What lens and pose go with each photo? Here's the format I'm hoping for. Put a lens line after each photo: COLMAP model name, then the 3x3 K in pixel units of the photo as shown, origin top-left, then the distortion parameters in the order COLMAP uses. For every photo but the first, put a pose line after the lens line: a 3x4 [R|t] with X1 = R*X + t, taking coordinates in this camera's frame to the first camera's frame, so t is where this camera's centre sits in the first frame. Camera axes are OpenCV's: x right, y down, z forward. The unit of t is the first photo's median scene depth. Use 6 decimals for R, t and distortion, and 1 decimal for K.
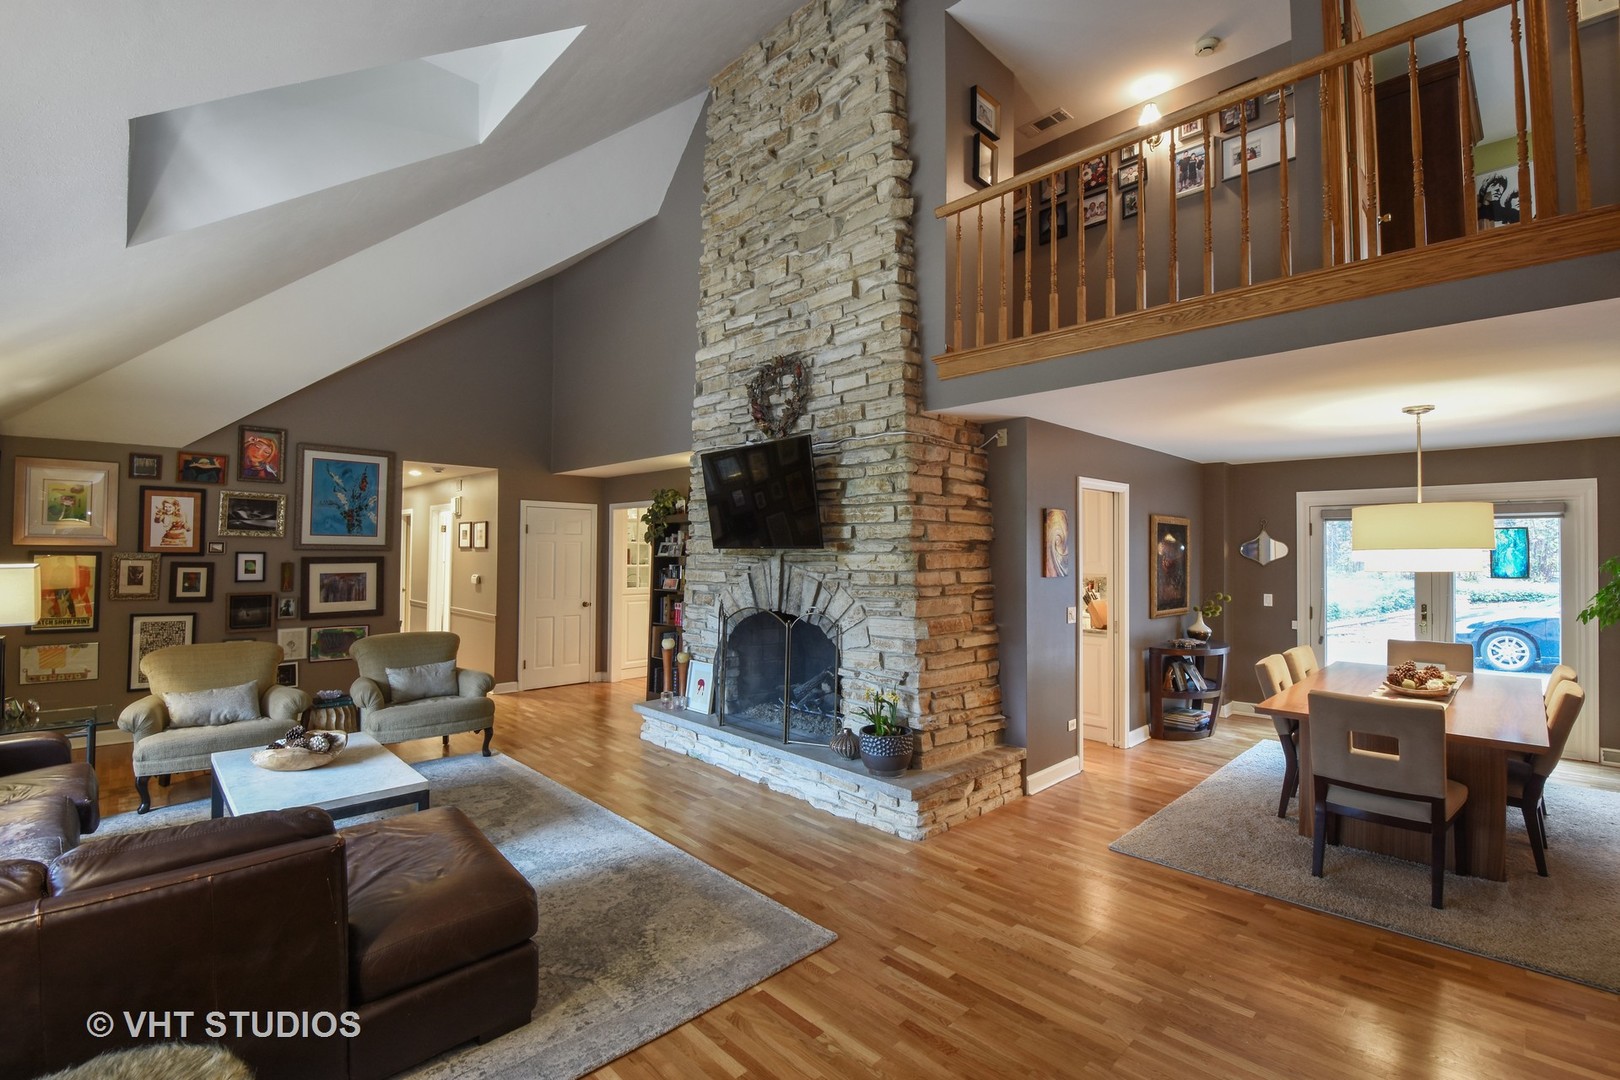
lens RADIAL K [[699.5, 0, 795.2], [0, 699.5, 531.7], [0, 0, 1]] dist [-0.028448, -0.004478]
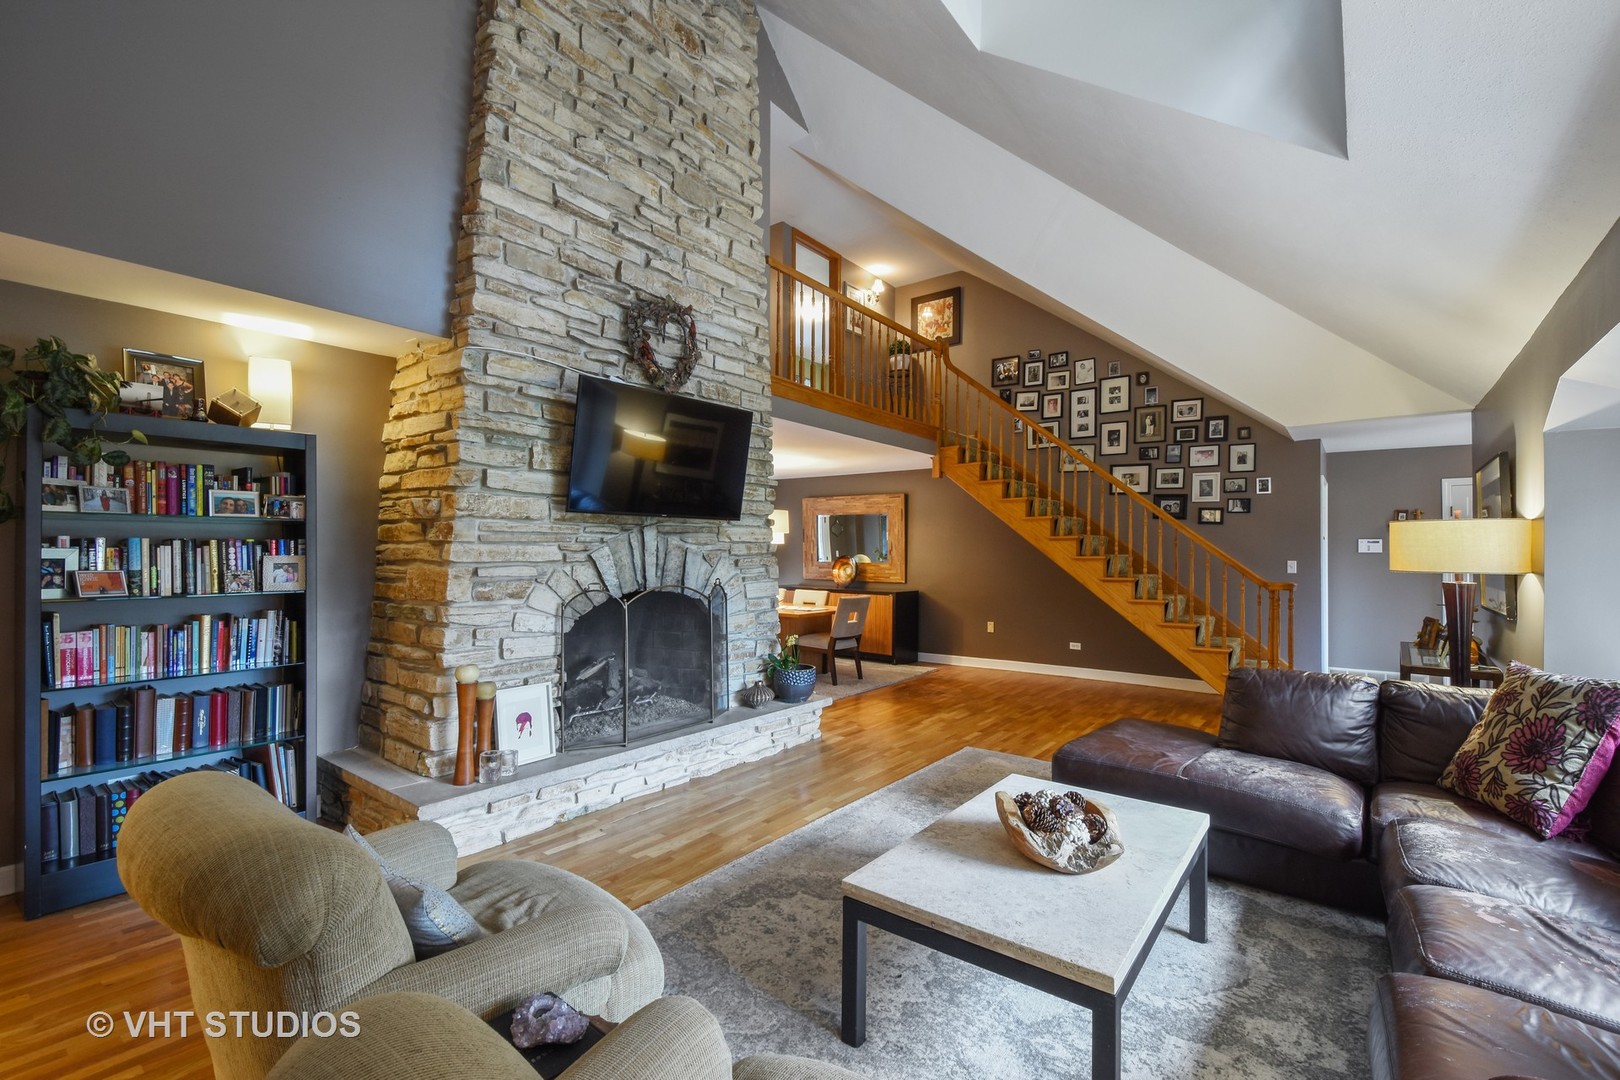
lens RADIAL K [[699.5, 0, 827.3], [0, 699.5, 551.1], [0, 0, 1]] dist [-0.028448, -0.004478]
pose [[-0.161081, -0.000987, 0.986941, -0.974966], [-0.032809, 0.999452, -0.004355, 0.067158], [-0.986396, -0.033082, -0.161025, 0.995964]]
